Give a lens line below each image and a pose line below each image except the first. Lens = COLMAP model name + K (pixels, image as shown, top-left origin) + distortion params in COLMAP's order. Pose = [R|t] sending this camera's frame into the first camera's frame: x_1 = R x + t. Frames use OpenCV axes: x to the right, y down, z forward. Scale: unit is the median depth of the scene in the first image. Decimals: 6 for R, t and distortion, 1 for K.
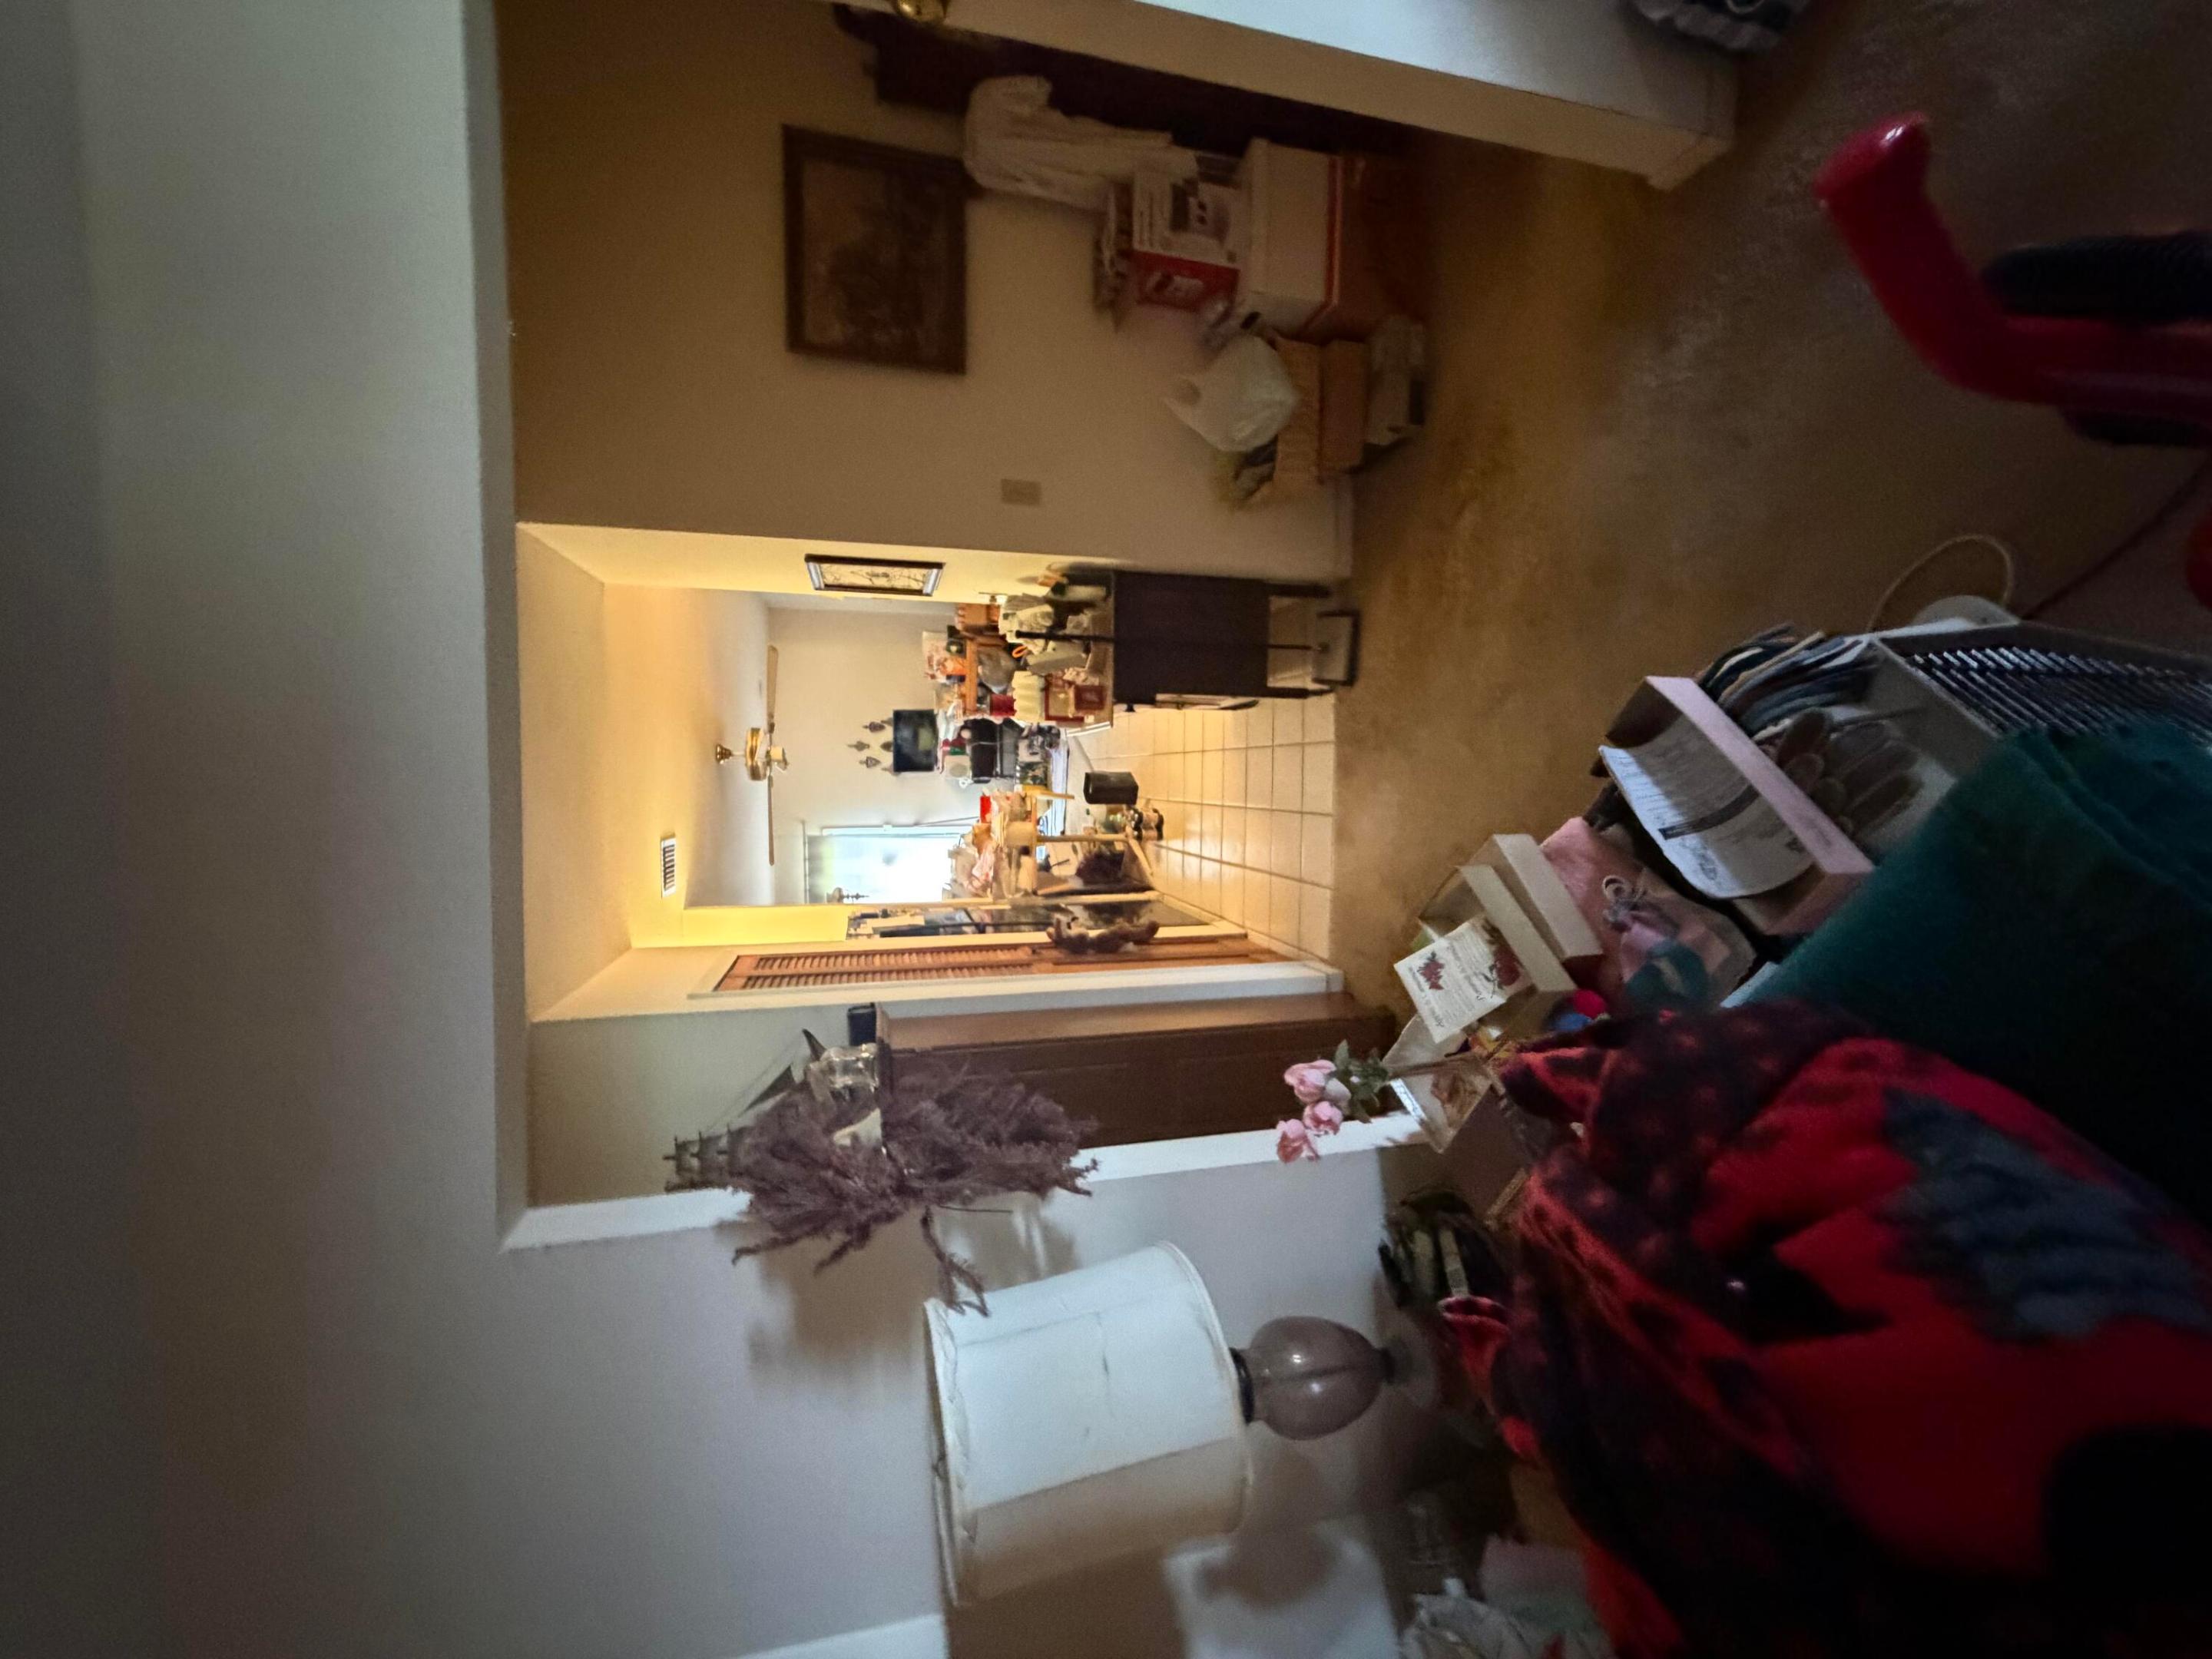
lens RADIAL K [[892.5, 0, 1099.7], [0, 892.5, 831.0], [0, 0, 1]] dist [0.000314, -0.000127]
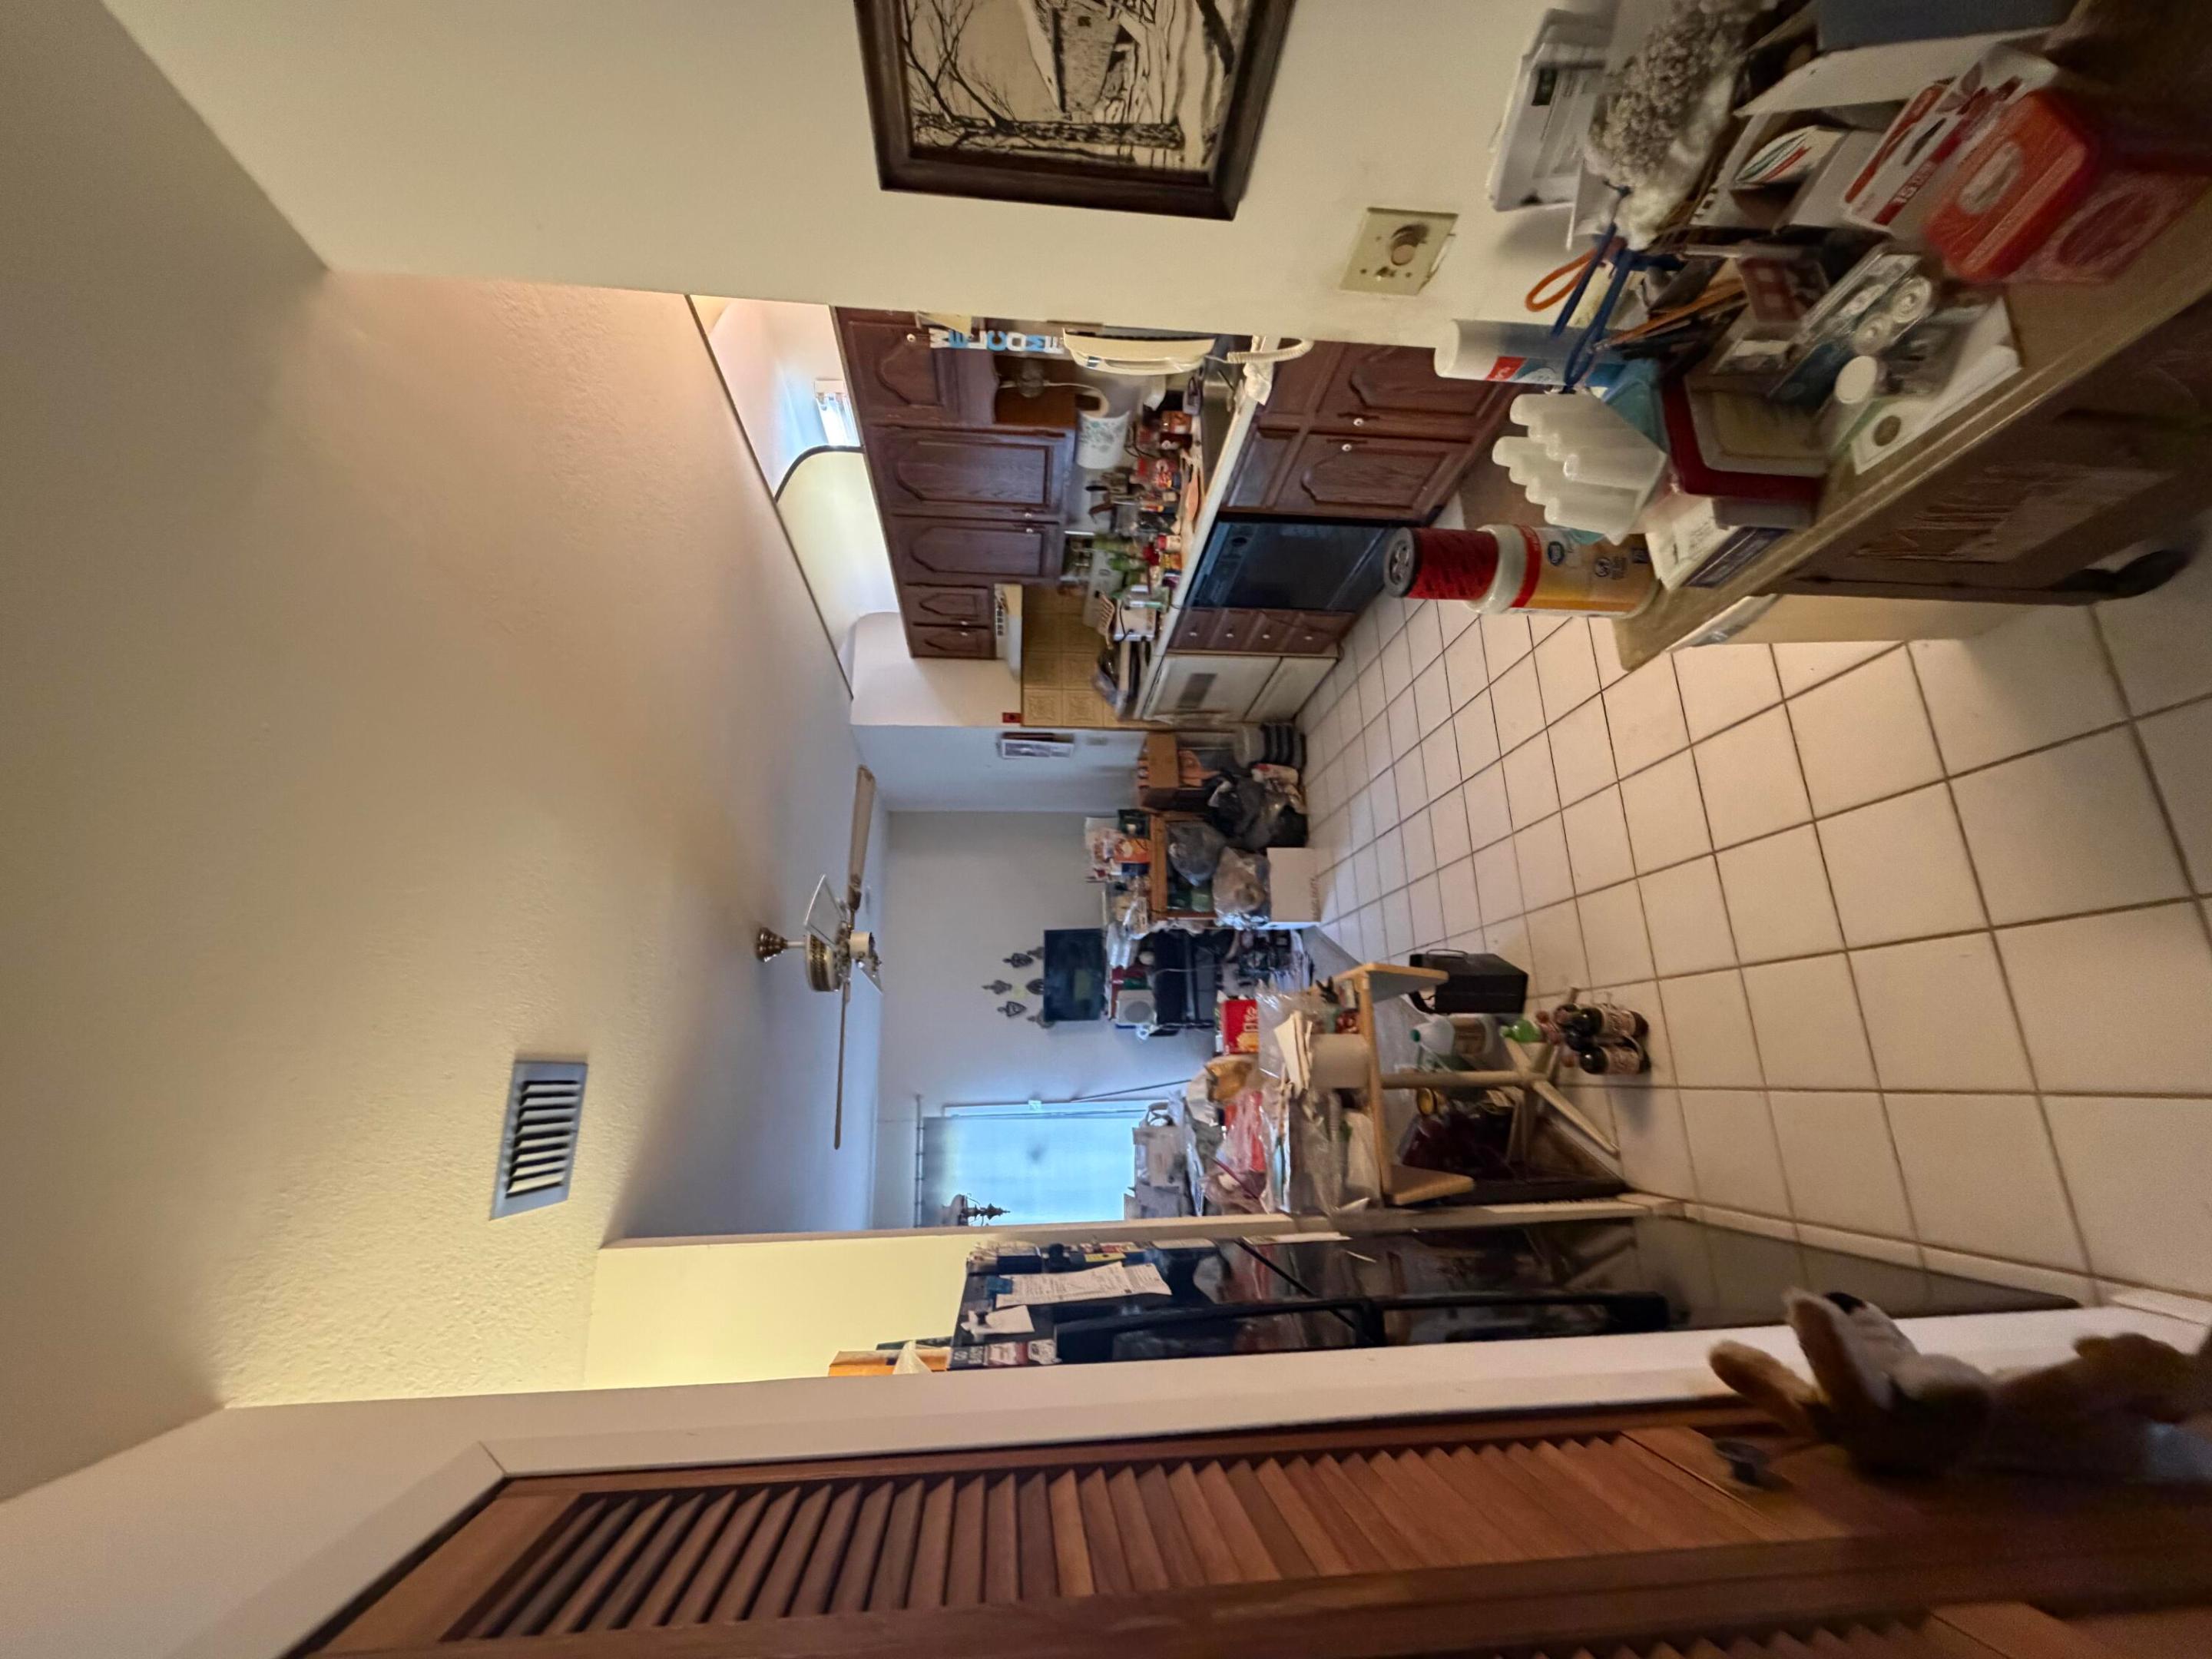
lens RADIAL K [[892.5, 0, 1099.7], [0, 892.5, 831.0], [0, 0, 1]] dist [0.000314, -0.000127]
pose [[0.988266, -0.065894, -0.137801, -0.090538], [0.017928, 0.945967, -0.323766, 0.024535], [0.151689, 0.317496, 0.936048, 0.335066]]
